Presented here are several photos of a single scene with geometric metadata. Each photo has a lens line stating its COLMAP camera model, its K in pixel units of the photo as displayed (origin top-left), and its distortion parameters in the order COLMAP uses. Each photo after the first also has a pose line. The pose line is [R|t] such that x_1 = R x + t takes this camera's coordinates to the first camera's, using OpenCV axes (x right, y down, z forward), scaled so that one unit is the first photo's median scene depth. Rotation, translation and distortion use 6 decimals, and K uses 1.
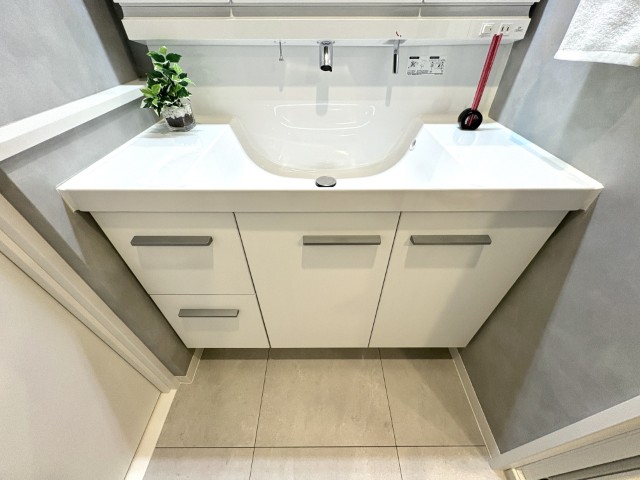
lens RADIAL K [[255.1, 0, 321.0], [0, 255.1, 238.0], [0, 0, 1]] dist [0.000774, -0.000540]
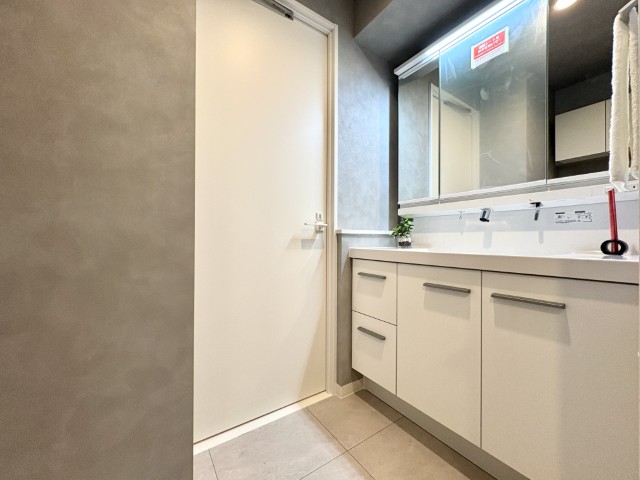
lens RADIAL K [[255.1, 0, 320.7], [0, 255.1, 239.5], [0, 0, 1]] dist [0.000774, -0.000540]
pose [[0.563720, 0.003485, -0.825959, 0.898123], [-0.546973, 0.750876, -0.370143, 0.750084], [0.618903, 0.660434, 0.425190, -0.379599]]
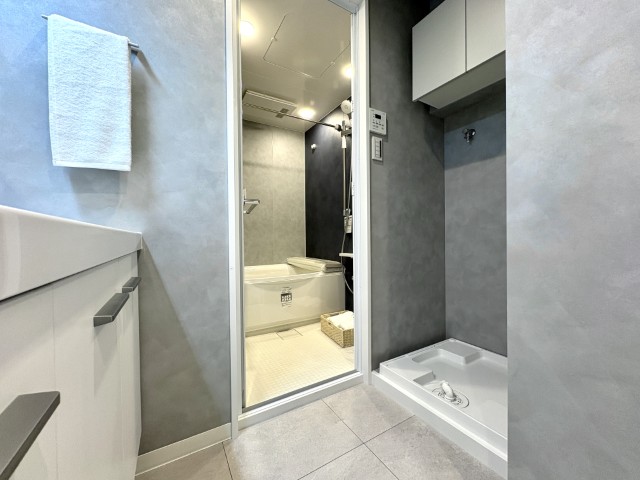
lens RADIAL K [[255.1, 0, 320.4], [0, 255.1, 241.9], [0, 0, 1]] dist [0.000774, -0.000540]
pose [[-0.510477, -0.000210, 0.859892, -0.782052], [0.574613, 0.743863, 0.341302, -0.031634], [-0.639713, 0.668332, -0.379604, 0.682175]]
